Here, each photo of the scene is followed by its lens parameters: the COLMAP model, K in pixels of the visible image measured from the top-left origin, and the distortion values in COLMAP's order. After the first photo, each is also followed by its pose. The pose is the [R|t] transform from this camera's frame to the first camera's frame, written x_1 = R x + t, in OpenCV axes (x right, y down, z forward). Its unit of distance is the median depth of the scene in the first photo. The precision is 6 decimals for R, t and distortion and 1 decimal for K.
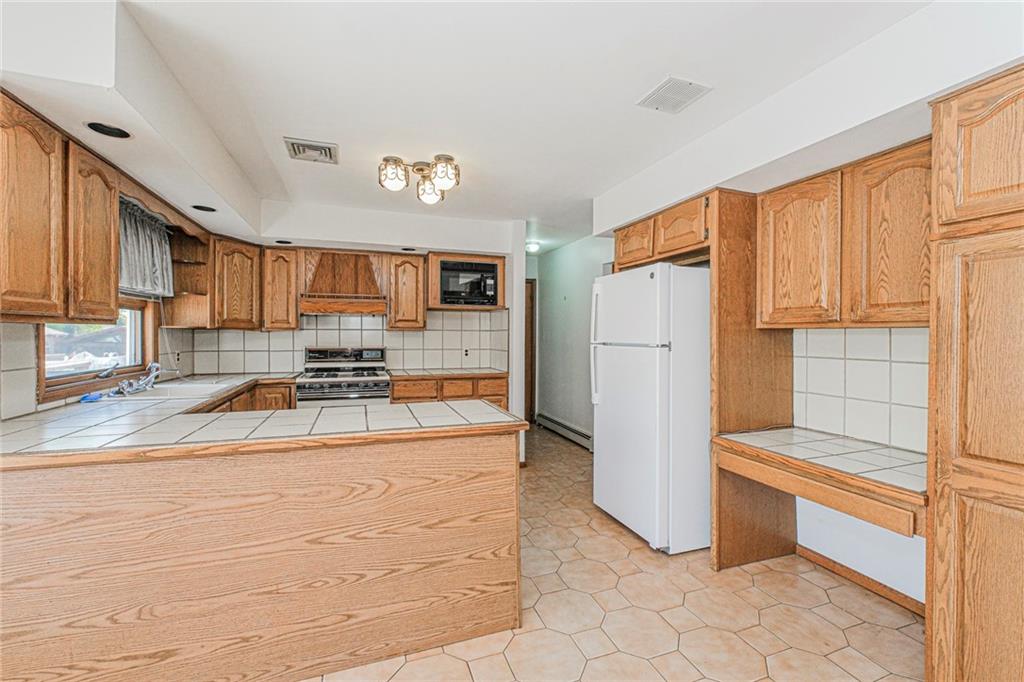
lens RADIAL K [[427.7, 0, 512.4], [0, 427.7, 335.6], [0, 0, 1]] dist [-0.002167, -0.000033]
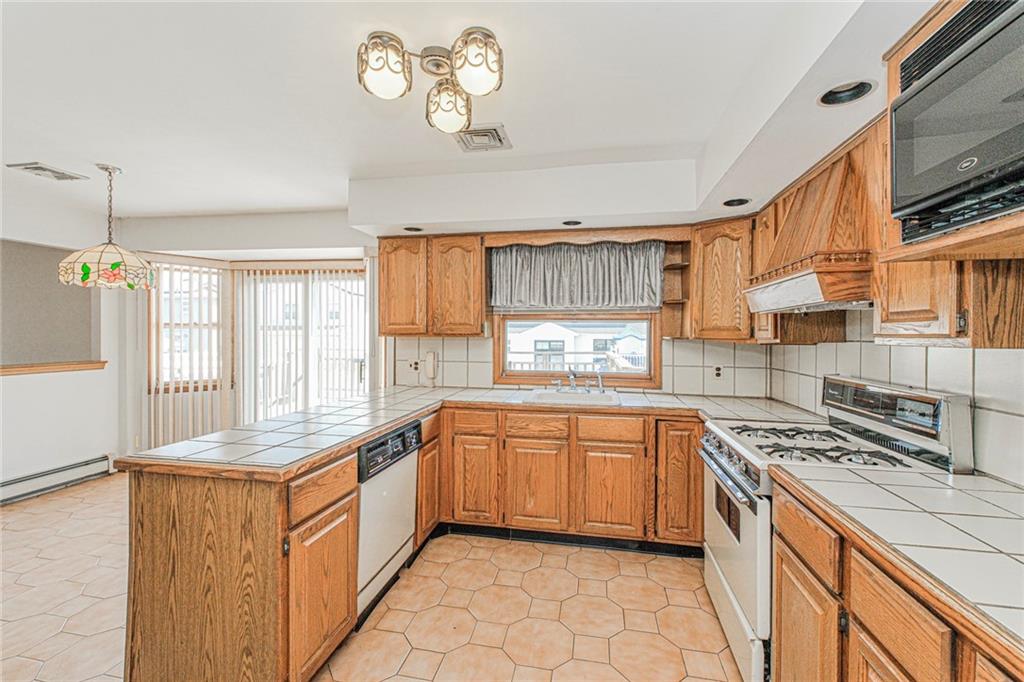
lens RADIAL K [[427.7, 0, 513.2], [0, 427.7, 336.4], [0, 0, 1]] dist [-0.002167, -0.000033]
pose [[-0.510115, -0.003343, -0.860100, 0.209602], [-0.012549, 0.999915, 0.003556, -0.023702], [0.860015, 0.012607, -0.510114, 1.257504]]
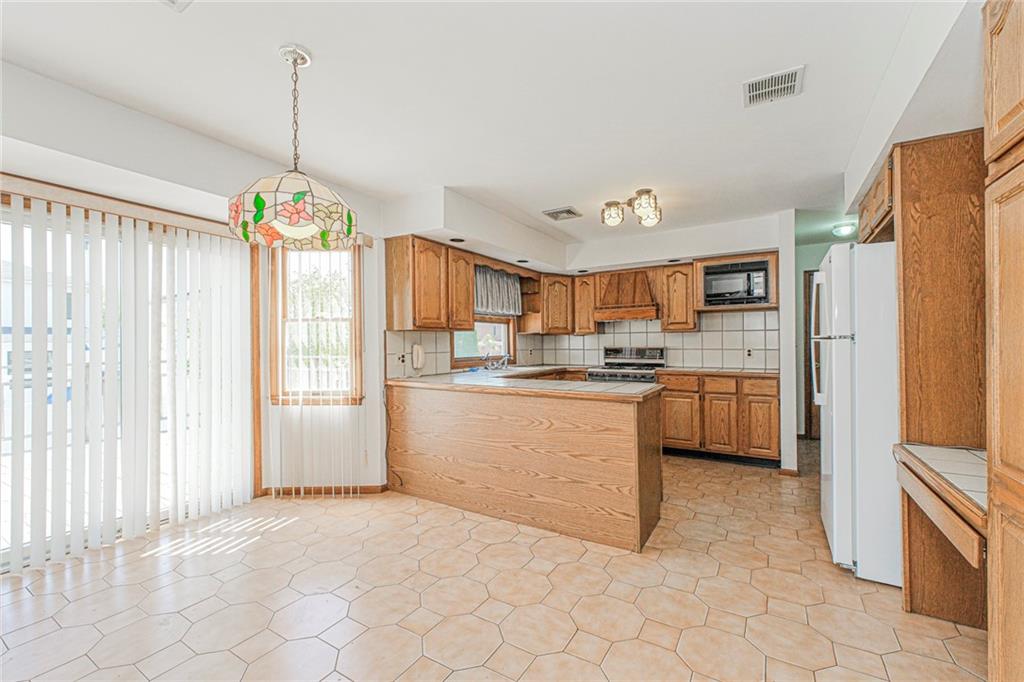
lens RADIAL K [[427.7, 0, 511.6], [0, 427.7, 341.8], [0, 0, 1]] dist [-0.002167, -0.000033]
pose [[0.626225, -0.012478, -0.779542, 0.494642], [0.008289, 0.999922, -0.009347, 0.029214], [0.779598, -0.000609, 0.626280, -0.073948]]
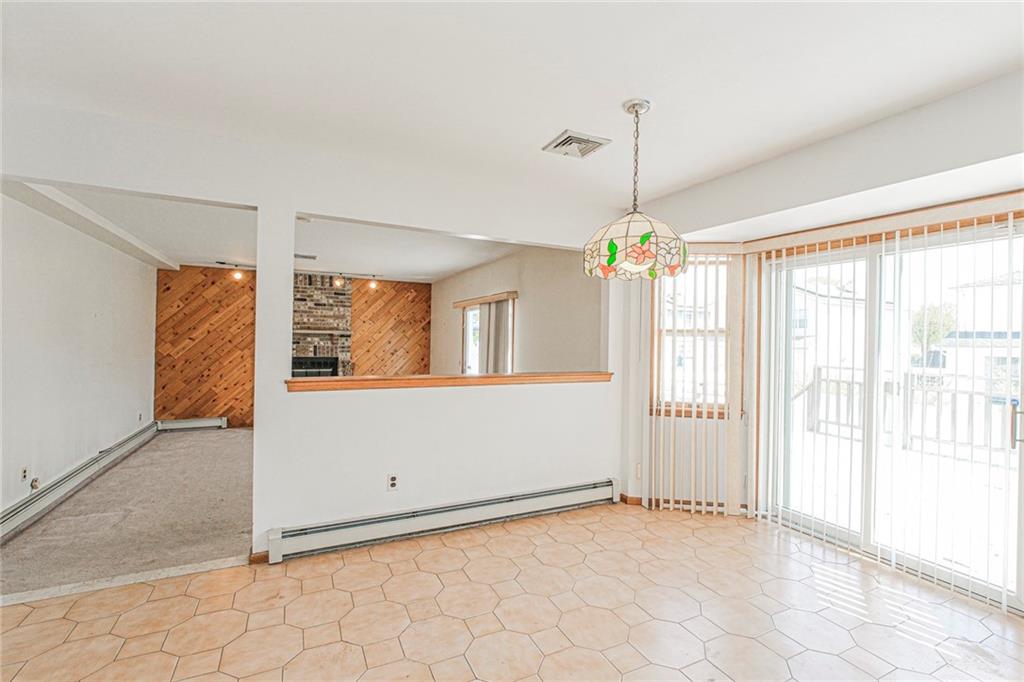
lens RADIAL K [[455.4, 0, 522.5], [0, 455.4, 340.7], [0, 0, 1]] dist [-0.002607, -0.000737]
pose [[-0.992703, -0.023749, -0.118219, 0.111473], [-0.024523, 0.999686, 0.005099, -0.014648], [0.118061, 0.007961, -0.992974, 0.716766]]
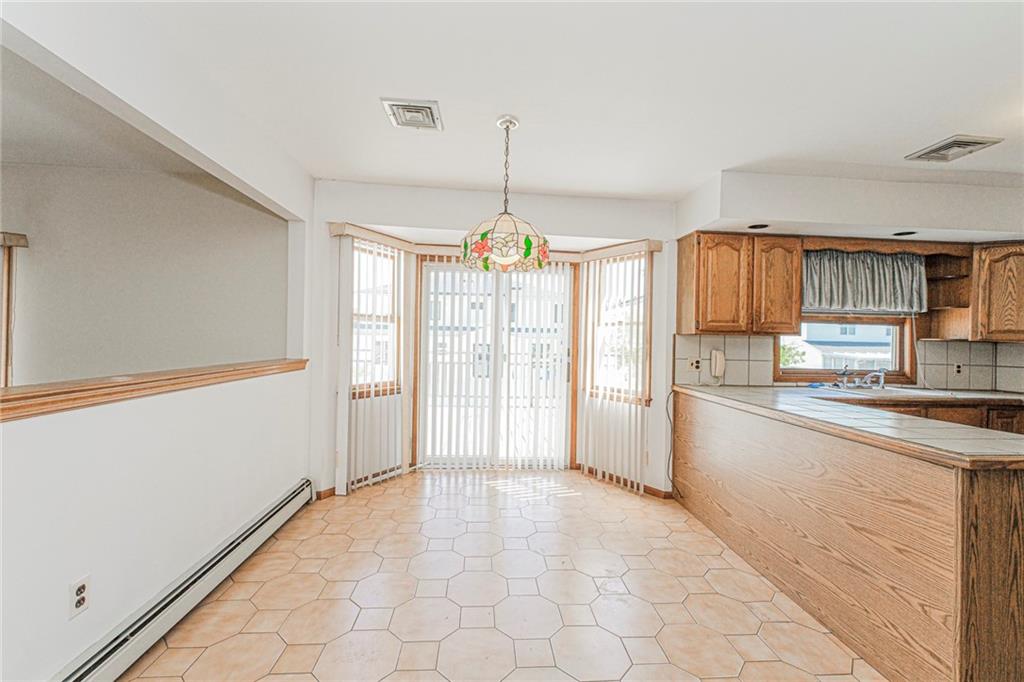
lens RADIAL K [[427.7, 0, 510.3], [0, 427.7, 340.0], [0, 0, 1]] dist [-0.002167, -0.000033]
pose [[-0.270314, -0.011214, -0.962707, 0.579180], [-0.027906, 0.999603, -0.003808, 0.016179], [0.962368, 0.025835, -0.270519, 0.274165]]
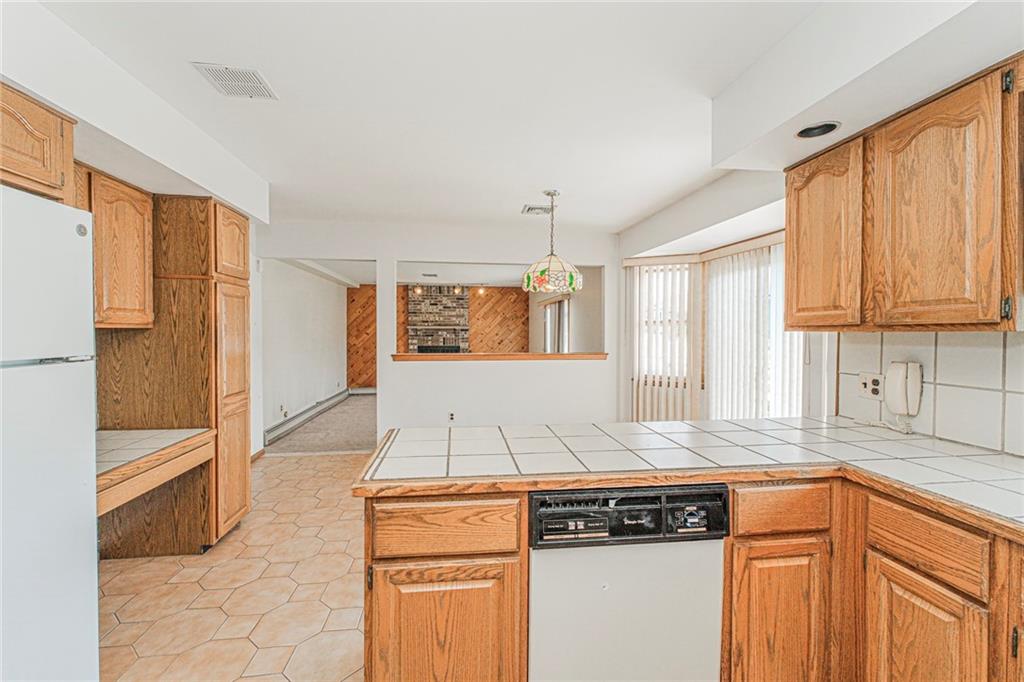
lens RADIAL K [[427.7, 0, 511.6], [0, 427.7, 336.6], [0, 0, 1]] dist [-0.002167, -0.000033]
pose [[-0.976346, -0.011505, 0.215906, -0.269258], [-0.007813, 0.999808, 0.017945, -0.015537], [-0.216071, 0.015834, -0.976249, 1.155614]]
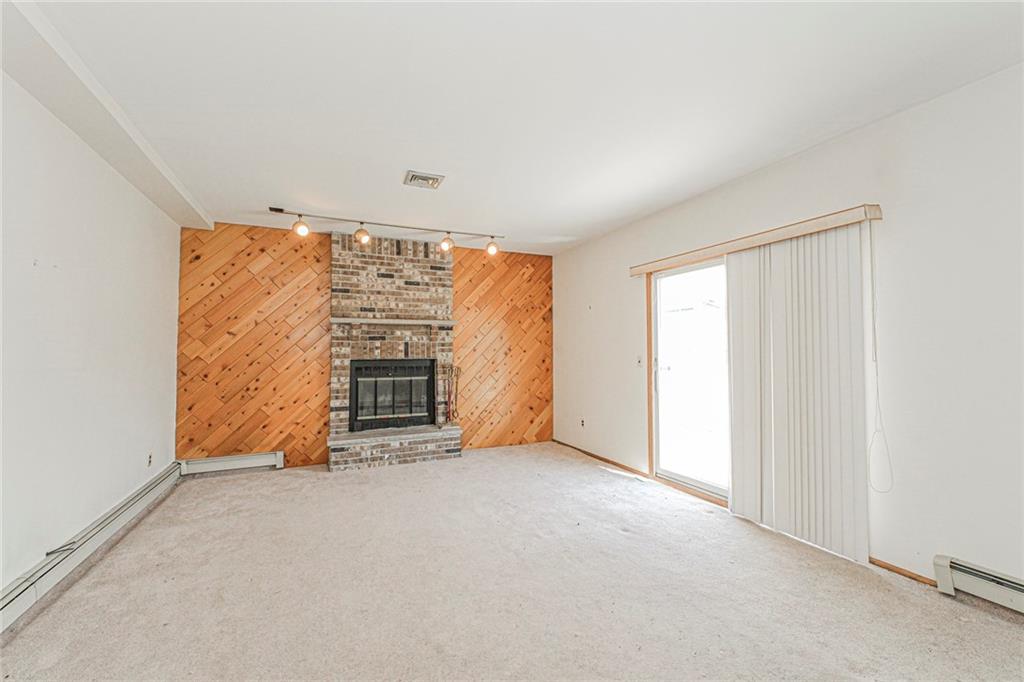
lens RADIAL K [[427.7, 0, 512.1], [0, 427.7, 338.1], [0, 0, 1]] dist [-0.002167, -0.000033]
pose [[-0.997116, -0.004340, -0.075765, 0.712052], [-0.002394, 0.999665, -0.025762, 0.084377], [0.075852, -0.025506, -0.996793, -0.334839]]
